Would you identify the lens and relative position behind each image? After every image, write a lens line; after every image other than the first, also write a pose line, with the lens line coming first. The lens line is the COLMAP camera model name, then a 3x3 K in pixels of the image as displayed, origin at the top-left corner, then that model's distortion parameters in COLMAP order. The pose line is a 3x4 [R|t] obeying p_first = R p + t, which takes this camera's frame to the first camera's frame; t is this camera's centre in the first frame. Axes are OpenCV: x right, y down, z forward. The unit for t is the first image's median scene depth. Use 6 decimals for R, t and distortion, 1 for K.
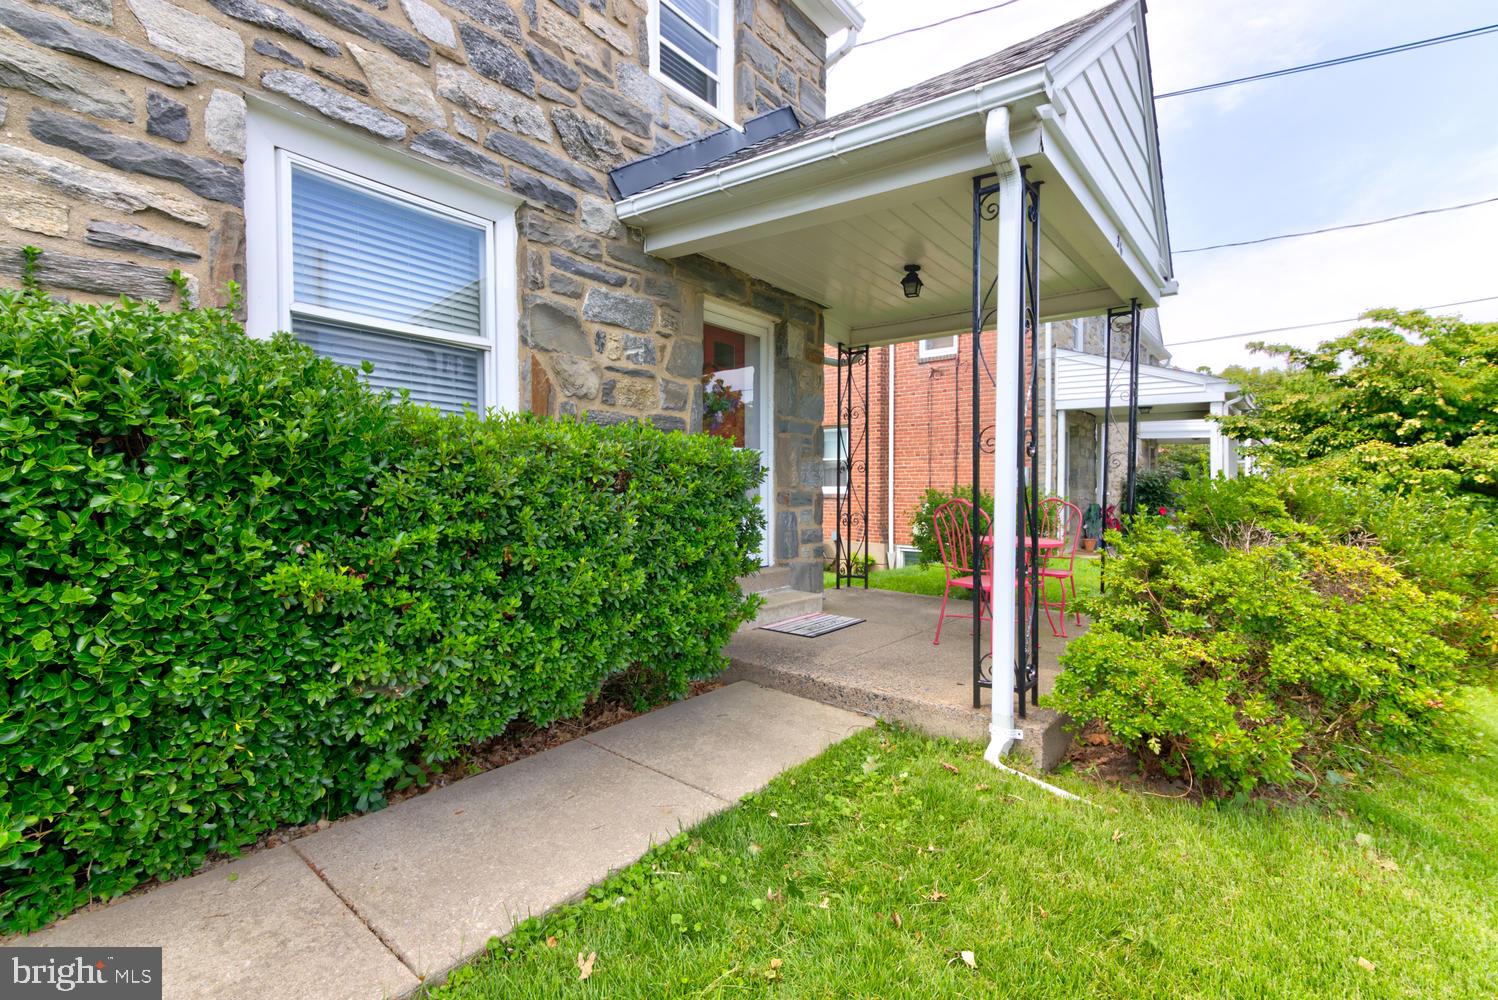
lens RADIAL K [[681.5, 0, 745.7], [0, 681.5, 484.6], [0, 0, 1]] dist [0.019052, 0.000189]
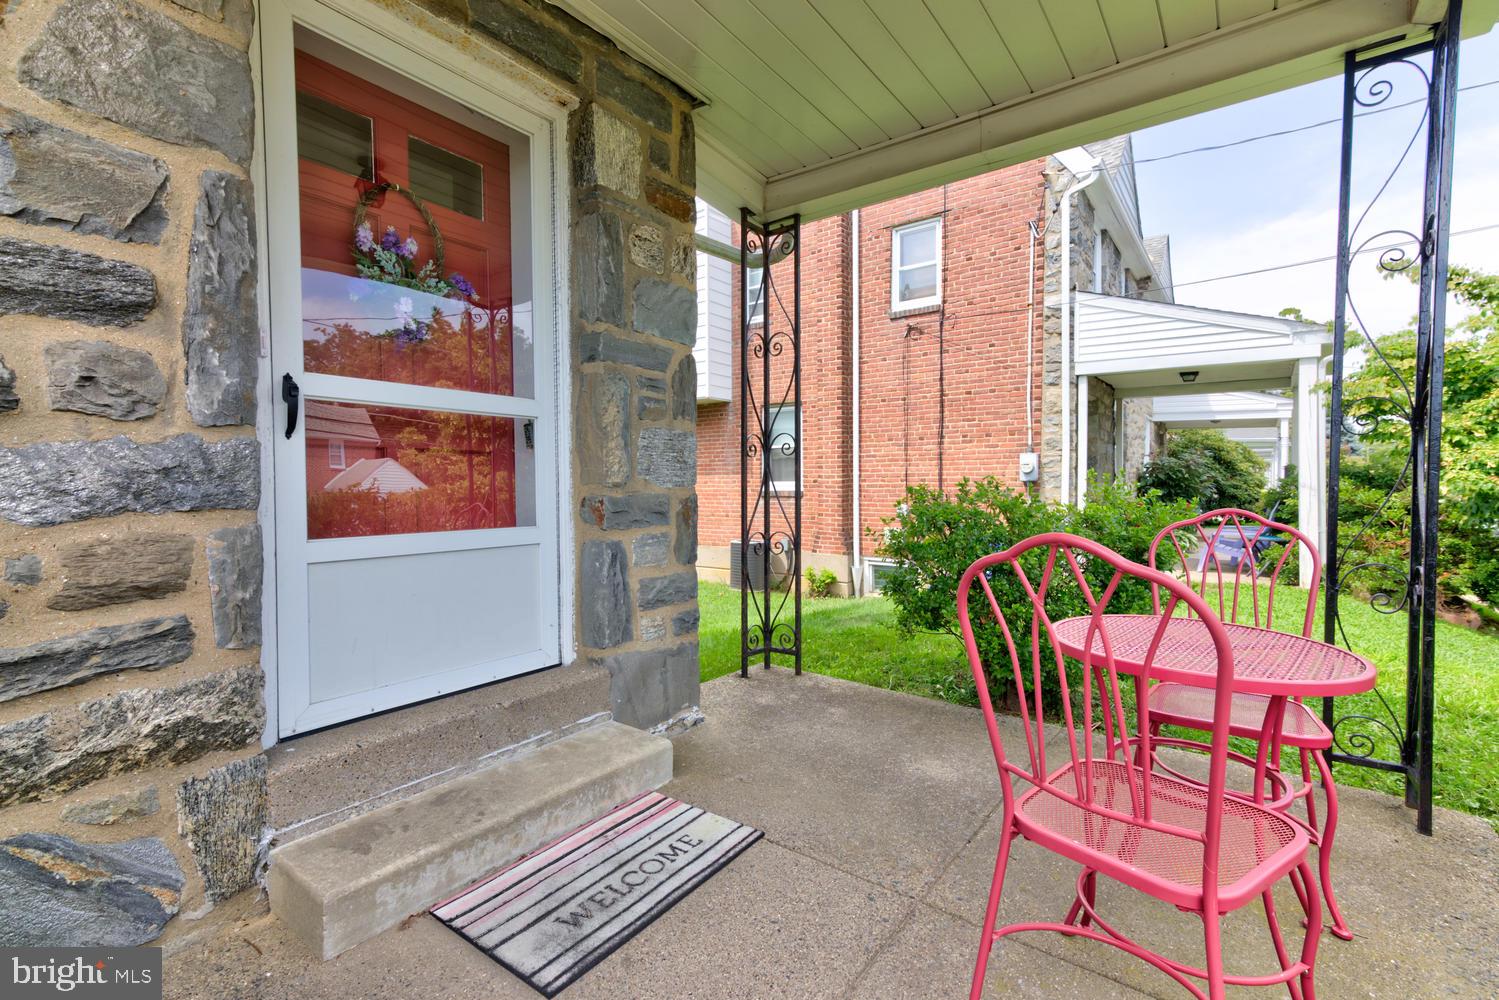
lens RADIAL K [[681.9, 0, 746.2], [0, 681.9, 484.6], [0, 0, 1]] dist [0.019052, 0.000189]
pose [[0.999161, -0.007197, 0.040323, 0.113683], [0.006906, 0.999949, 0.007351, 0.000296], [-0.040374, -0.007066, 0.999160, 0.461604]]
